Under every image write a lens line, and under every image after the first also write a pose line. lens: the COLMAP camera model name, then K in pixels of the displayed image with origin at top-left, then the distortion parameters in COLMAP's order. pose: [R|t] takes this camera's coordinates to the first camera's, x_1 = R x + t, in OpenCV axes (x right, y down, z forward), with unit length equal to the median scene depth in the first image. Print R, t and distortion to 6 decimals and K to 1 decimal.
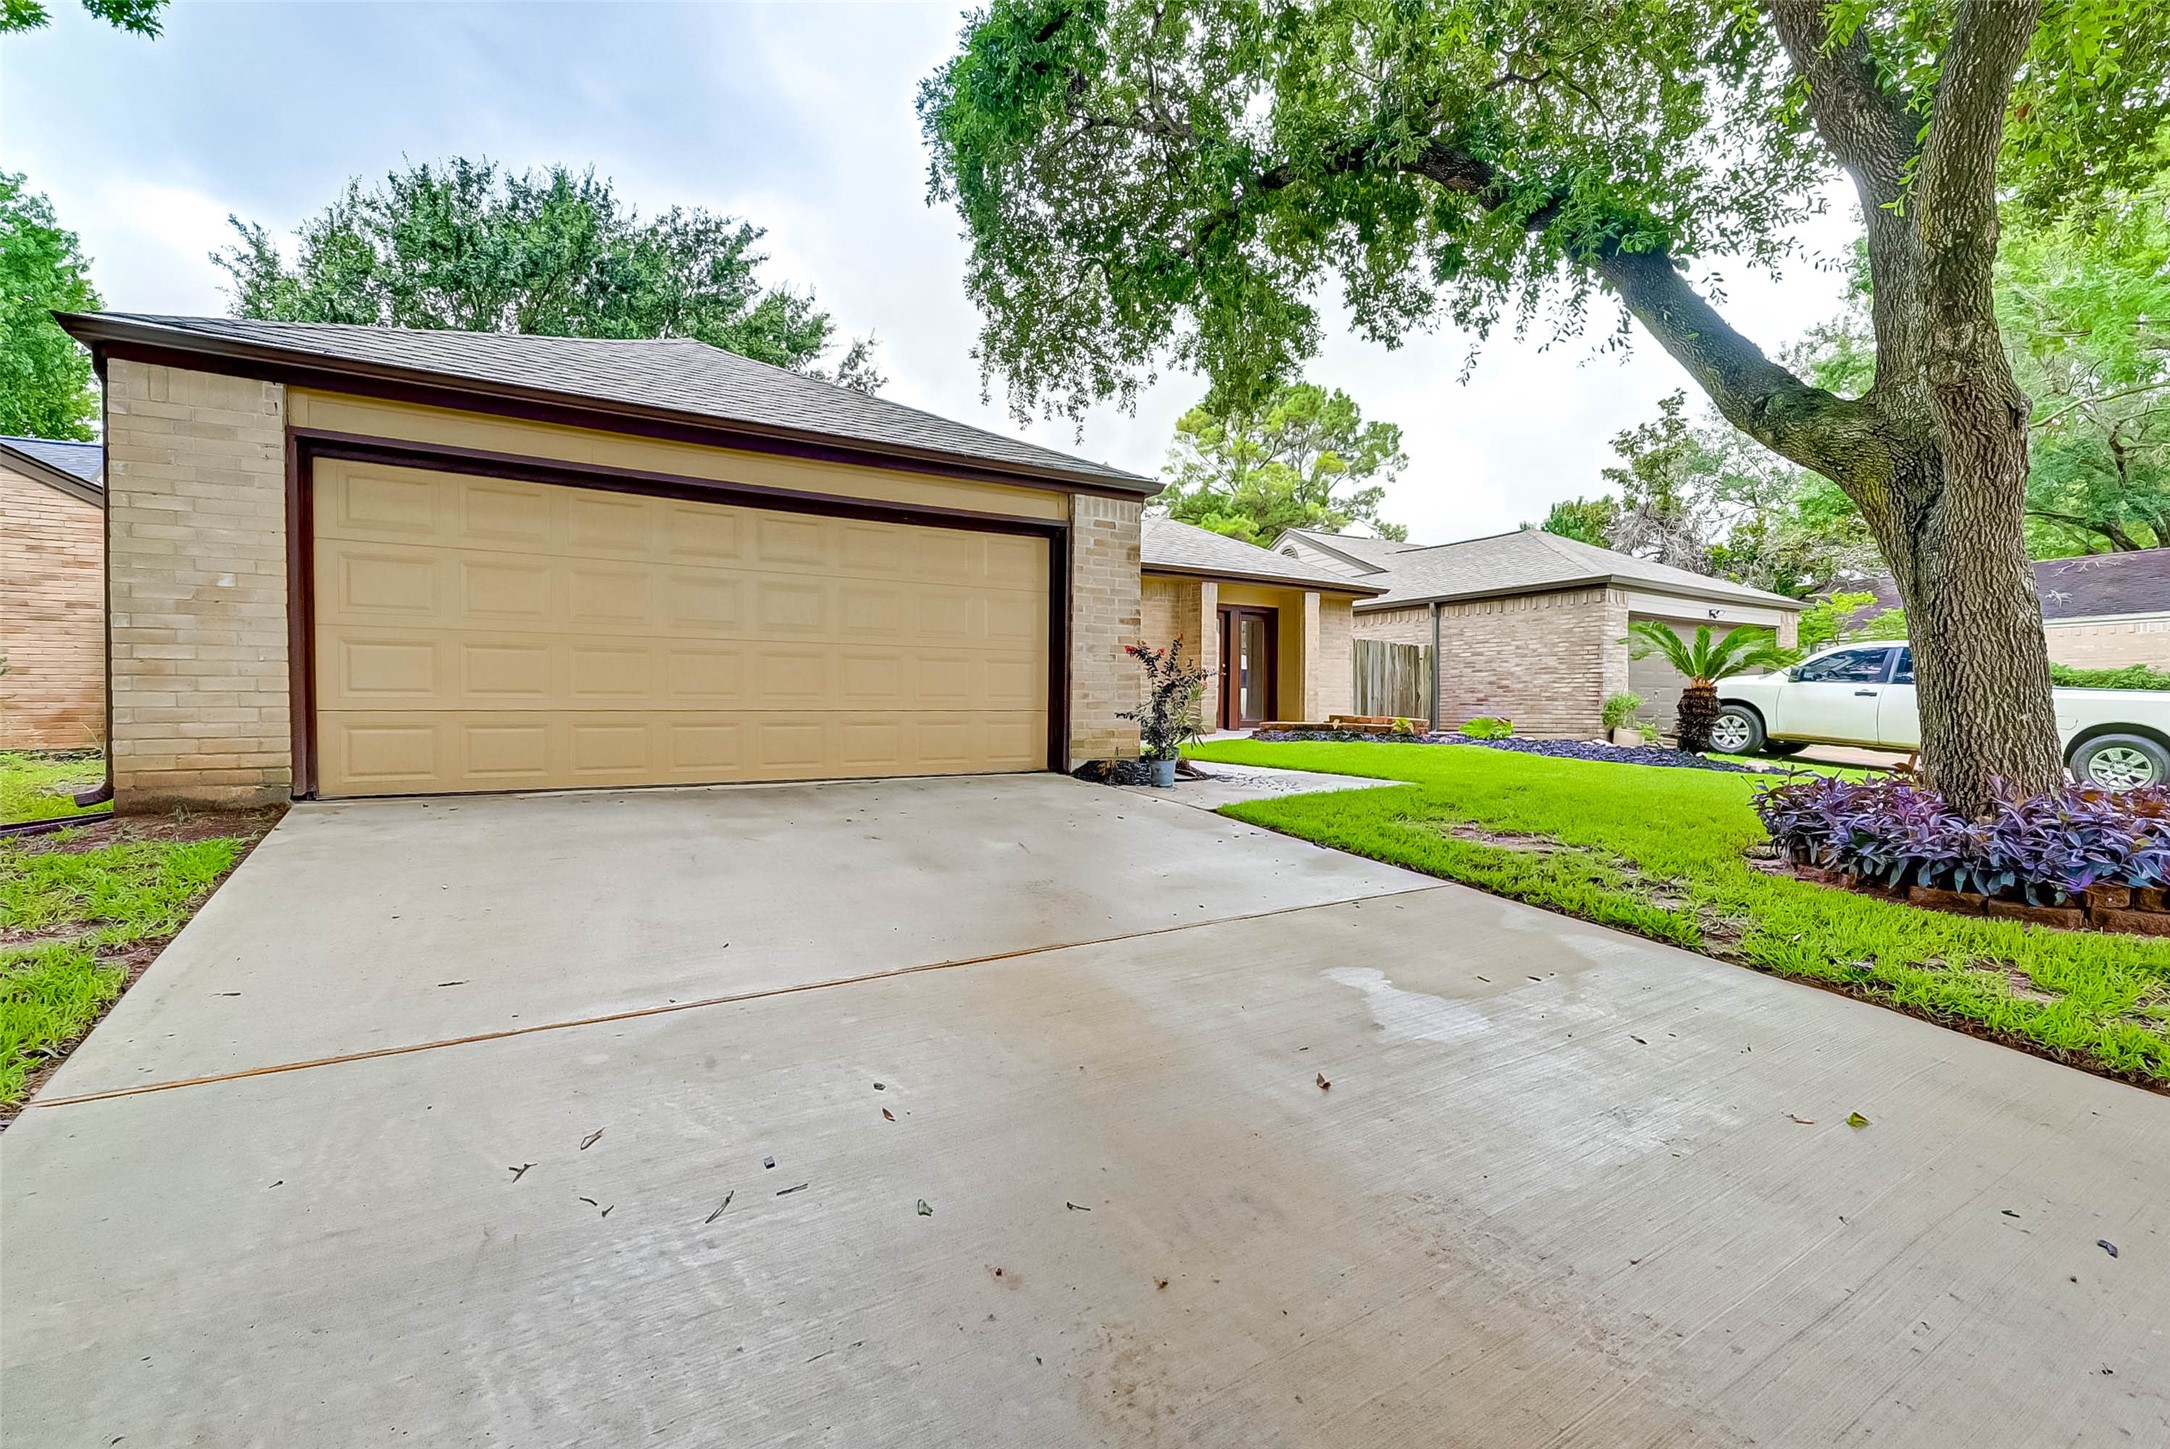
lens RADIAL K [[871.3, 0, 1095.5], [0, 871.3, 722.3], [0, 0, 1]] dist [-0.003225, 0.001760]
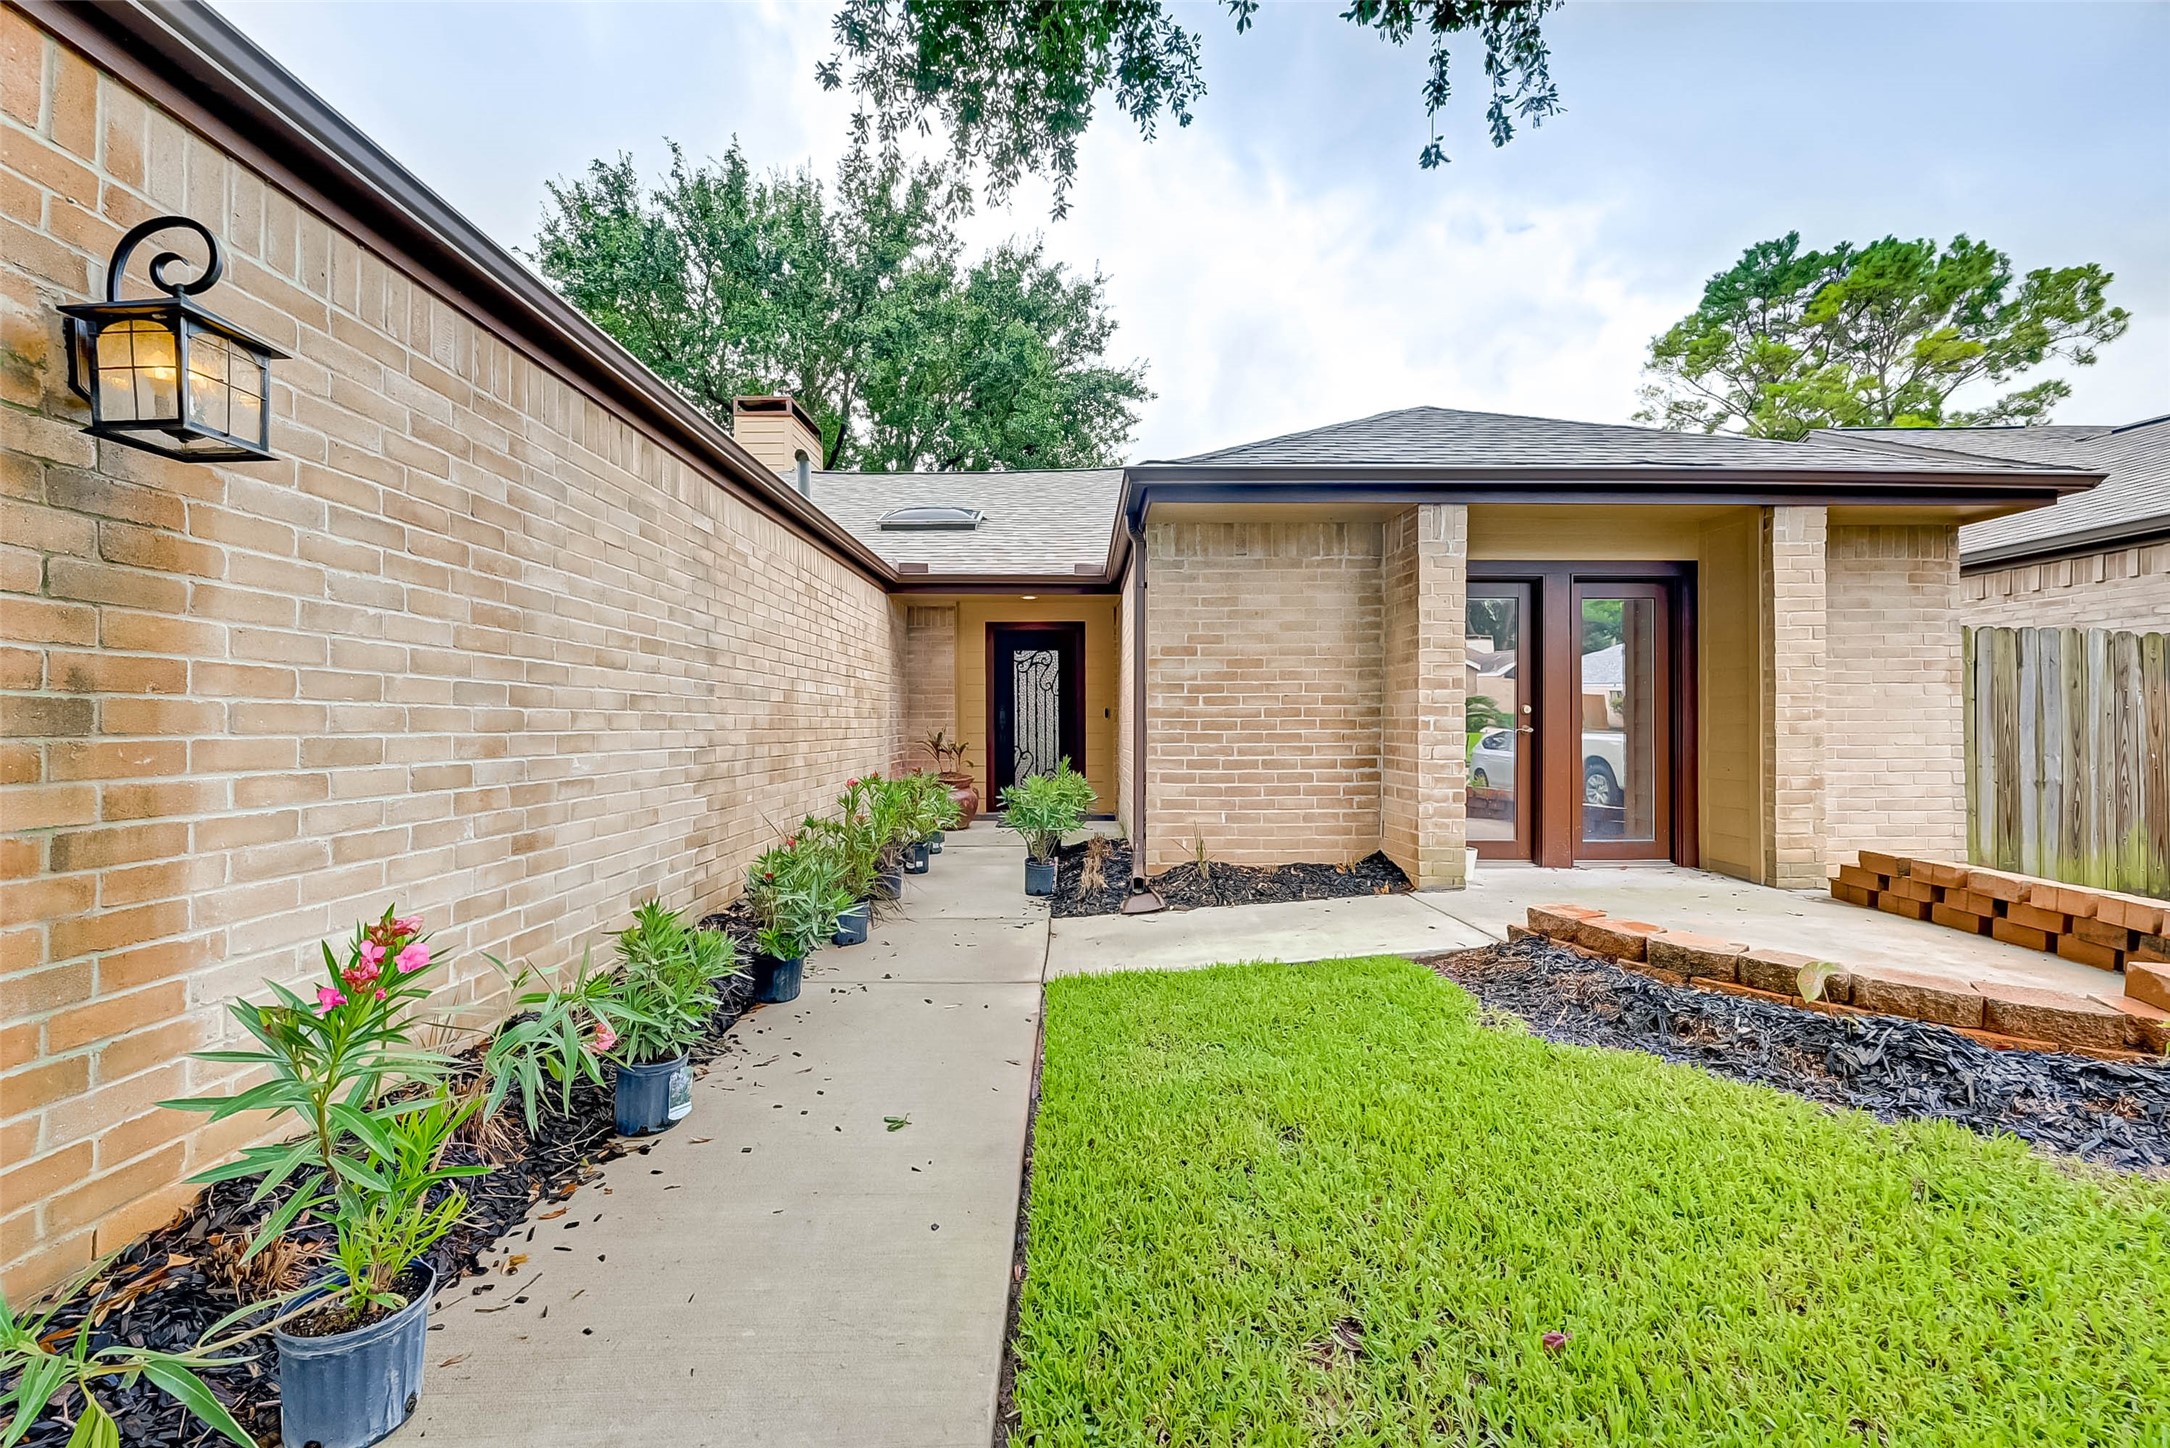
lens RADIAL K [[871.3, 0, 1081.3], [0, 871.3, 725.3], [0, 0, 1]] dist [-0.003225, 0.001760]
pose [[0.862719, -0.006709, -0.505639, 0.048155], [-0.004876, 0.999755, -0.021584, -0.013331], [0.505660, 0.021087, 0.862475, 0.148433]]
